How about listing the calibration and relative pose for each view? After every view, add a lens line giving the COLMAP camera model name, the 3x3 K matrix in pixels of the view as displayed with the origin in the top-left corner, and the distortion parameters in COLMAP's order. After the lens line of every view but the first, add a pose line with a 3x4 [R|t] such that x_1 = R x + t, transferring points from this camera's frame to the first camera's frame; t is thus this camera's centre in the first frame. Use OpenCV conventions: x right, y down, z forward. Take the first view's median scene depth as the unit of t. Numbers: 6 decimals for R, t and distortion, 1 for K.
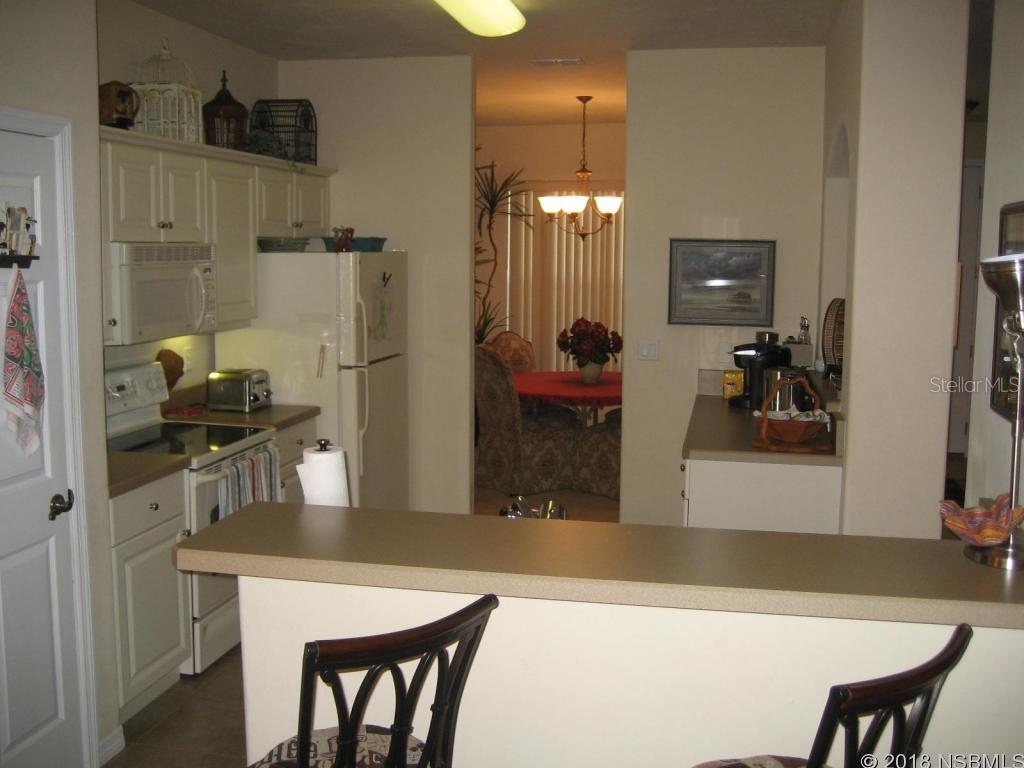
lens RADIAL K [[1045.8, 0, 512.0], [0, 1045.8, 384.0], [0, 0, 1]] dist [-0.159718, 0.206926]
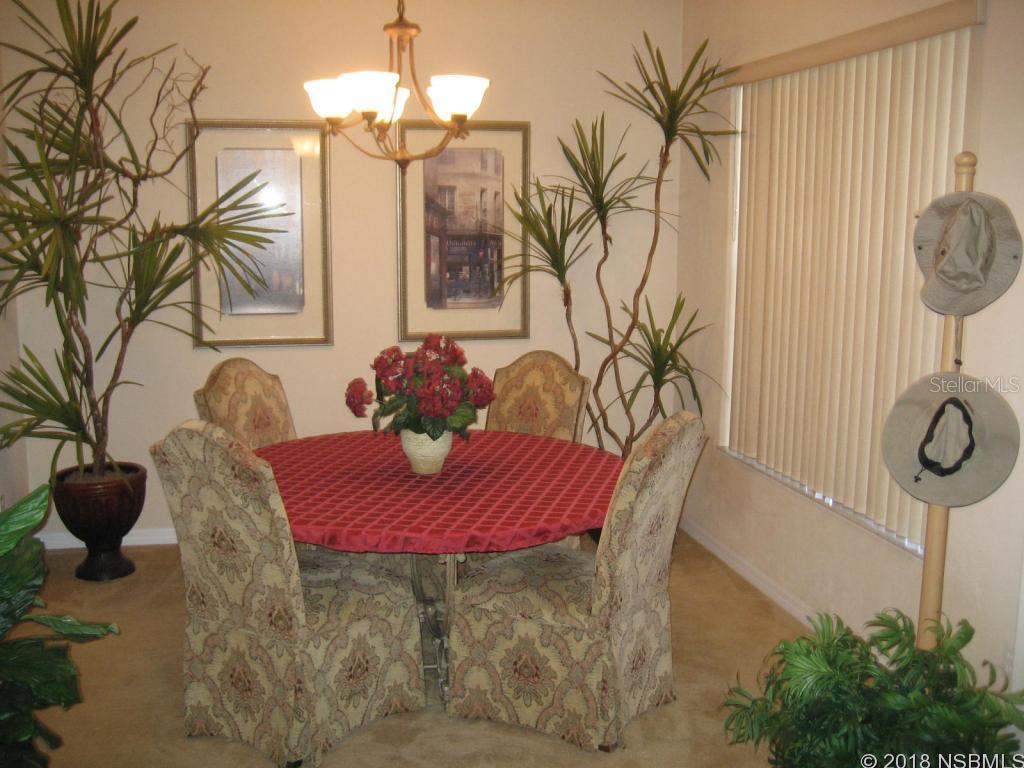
lens RADIAL K [[1045.8, 0, 512.0], [0, 1045.8, 384.0], [0, 0, 1]] dist [-0.159718, 0.206926]
pose [[0.959661, -0.051867, 0.276336, -0.018586], [0.039915, 0.998015, 0.048705, -0.067478], [-0.278313, -0.035710, 0.959826, 0.557462]]
